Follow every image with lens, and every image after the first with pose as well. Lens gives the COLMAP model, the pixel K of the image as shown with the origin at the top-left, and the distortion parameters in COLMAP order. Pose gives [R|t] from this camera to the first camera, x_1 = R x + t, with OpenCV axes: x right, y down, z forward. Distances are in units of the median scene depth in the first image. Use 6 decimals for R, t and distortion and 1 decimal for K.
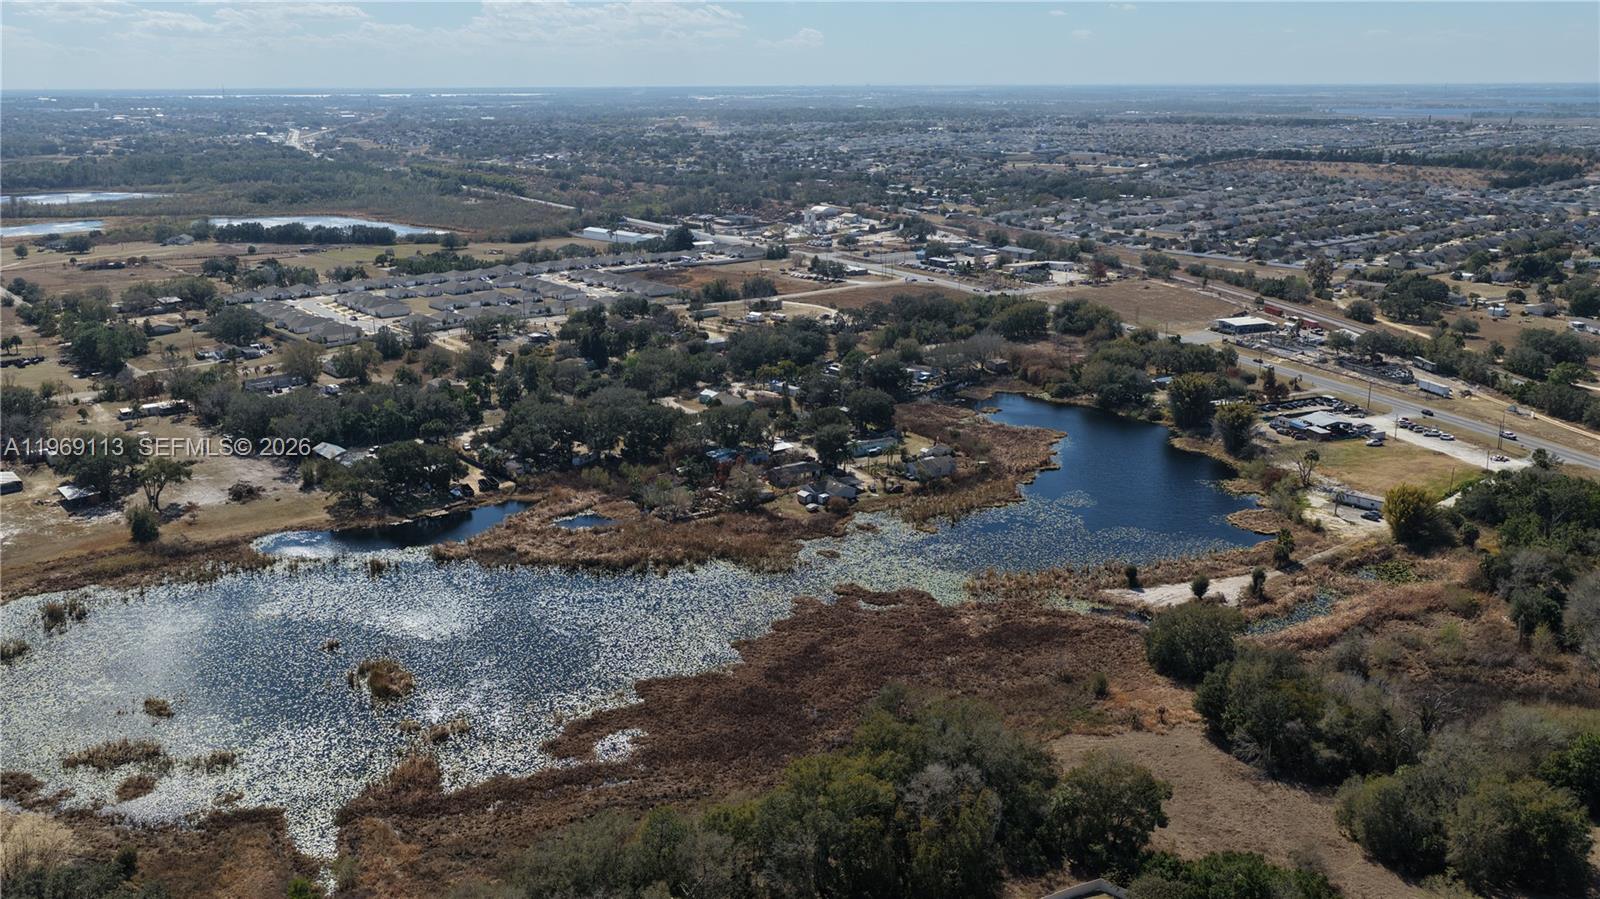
lens RADIAL K [[1303.3, 0, 800.0], [0, 1303.3, 449.5], [0, 0, 1]] dist [-0.018228, 0.038286]
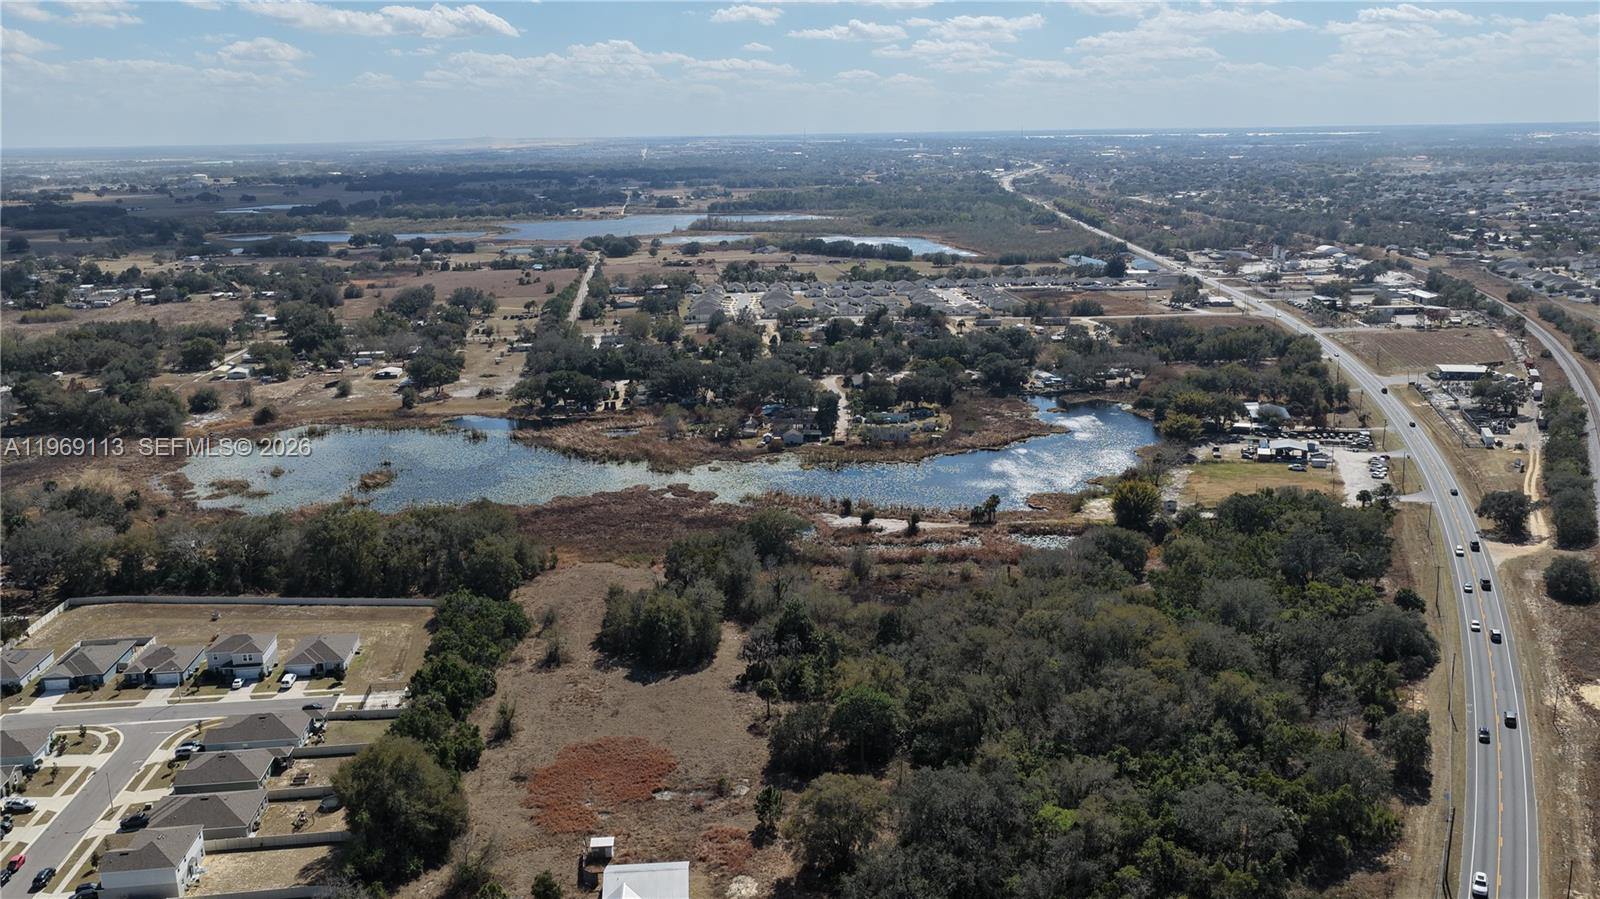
lens RADIAL K [[1303.3, 0, 800.0], [0, 1303.3, 449.5], [0, 0, 1]] dist [-0.018228, 0.038286]
pose [[0.815742, 0.128287, -0.564010, 0.289591], [-0.144123, 0.989420, 0.016600, 0.008015], [0.560173, 0.067746, 0.825601, -0.031043]]
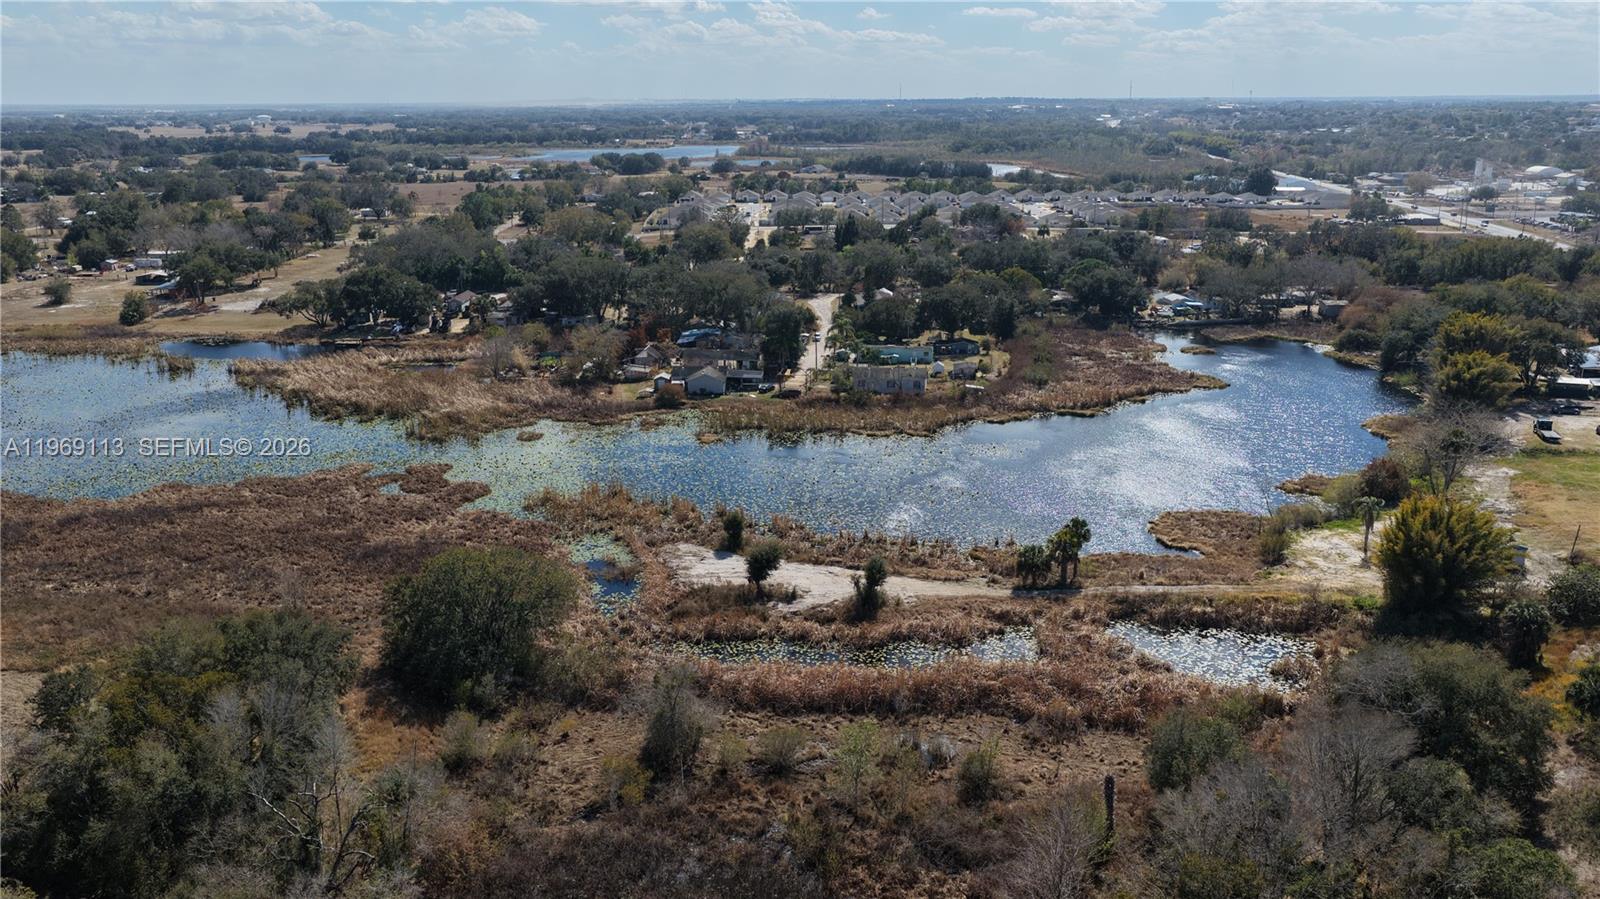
lens RADIAL K [[1303.3, 0, 800.0], [0, 1303.3, 449.5], [0, 0, 1]] dist [-0.018228, 0.038286]
pose [[0.769589, 0.165106, -0.616824, 0.190466], [-0.169925, 0.984115, 0.051410, 0.008681], [0.615514, 0.065249, 0.785420, 0.176088]]
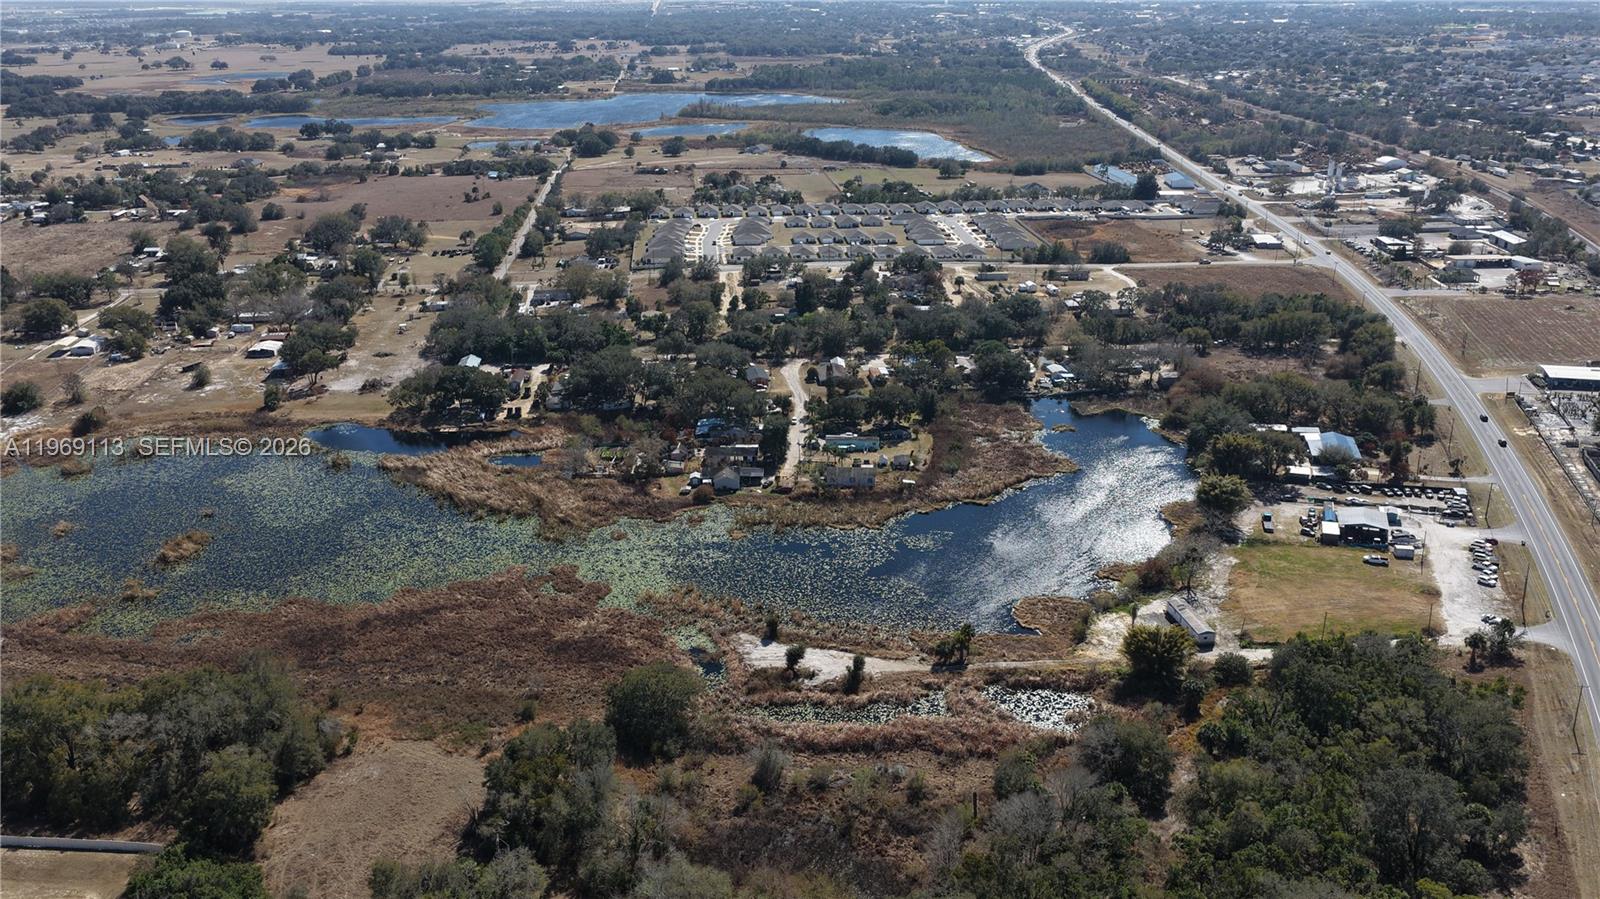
lens RADIAL K [[1303.3, 0, 800.0], [0, 1303.3, 449.5], [0, 0, 1]] dist [-0.018228, 0.038286]
pose [[0.805146, 0.198995, -0.558696, 0.242154], [-0.154940, 0.979891, 0.125729, -0.048588], [0.572481, -0.014666, 0.819787, 0.067247]]
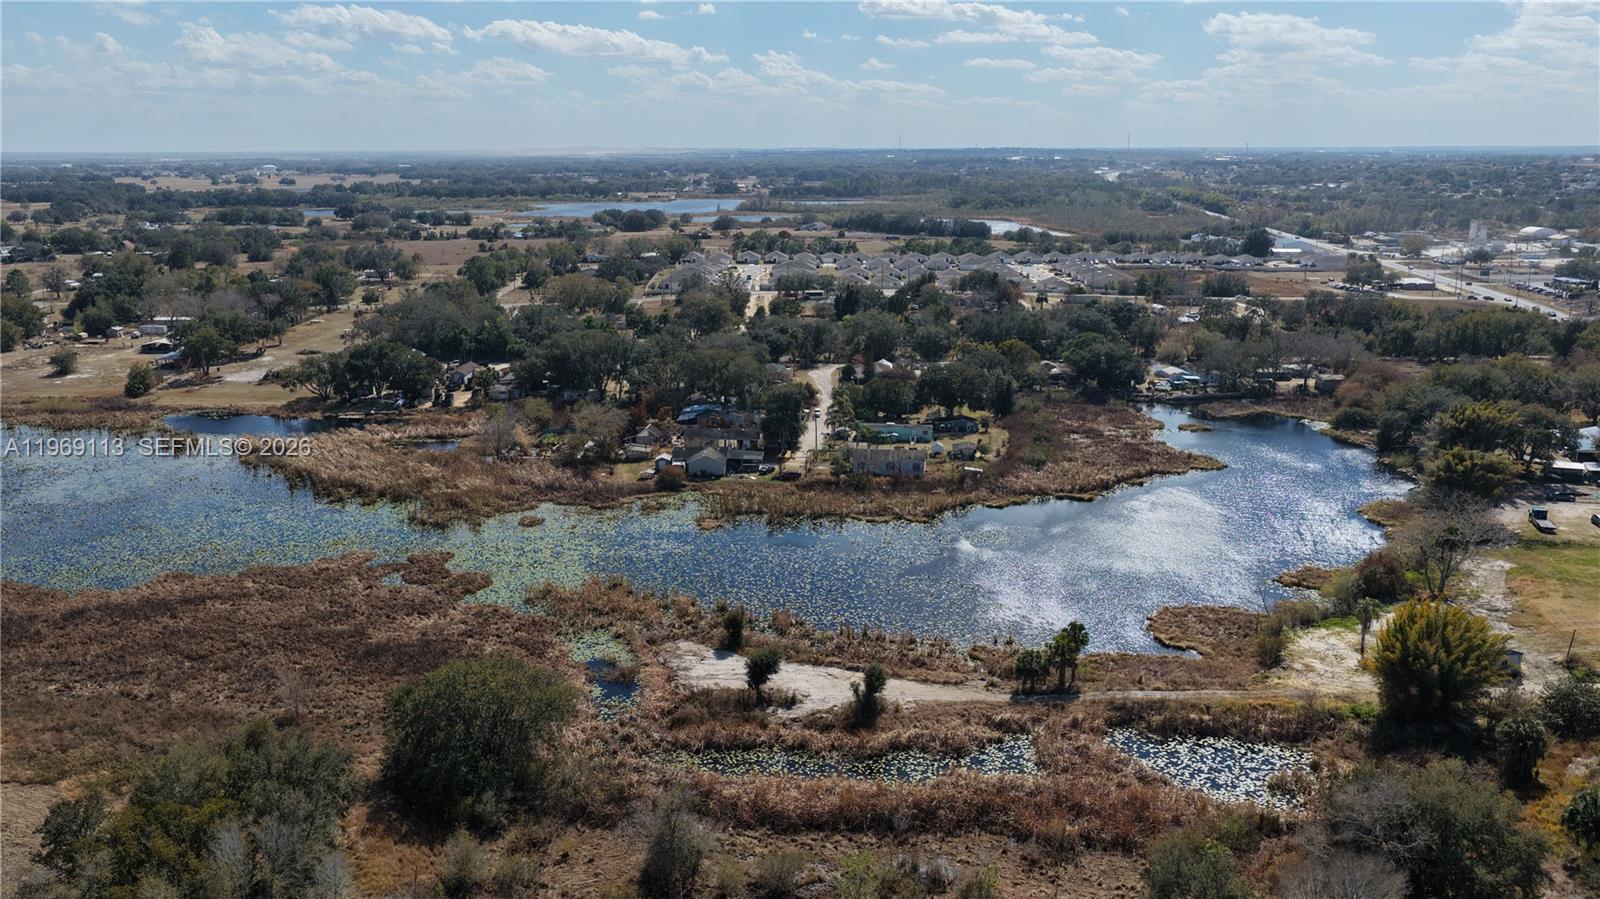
lens RADIAL K [[1303.3, 0, 800.0], [0, 1303.3, 449.5], [0, 0, 1]] dist [-0.018228, 0.038286]
pose [[0.769247, 0.144891, -0.622307, 0.190326], [-0.171920, 0.984967, 0.016815, 0.001516], [0.615388, 0.094052, 0.782593, 0.174310]]
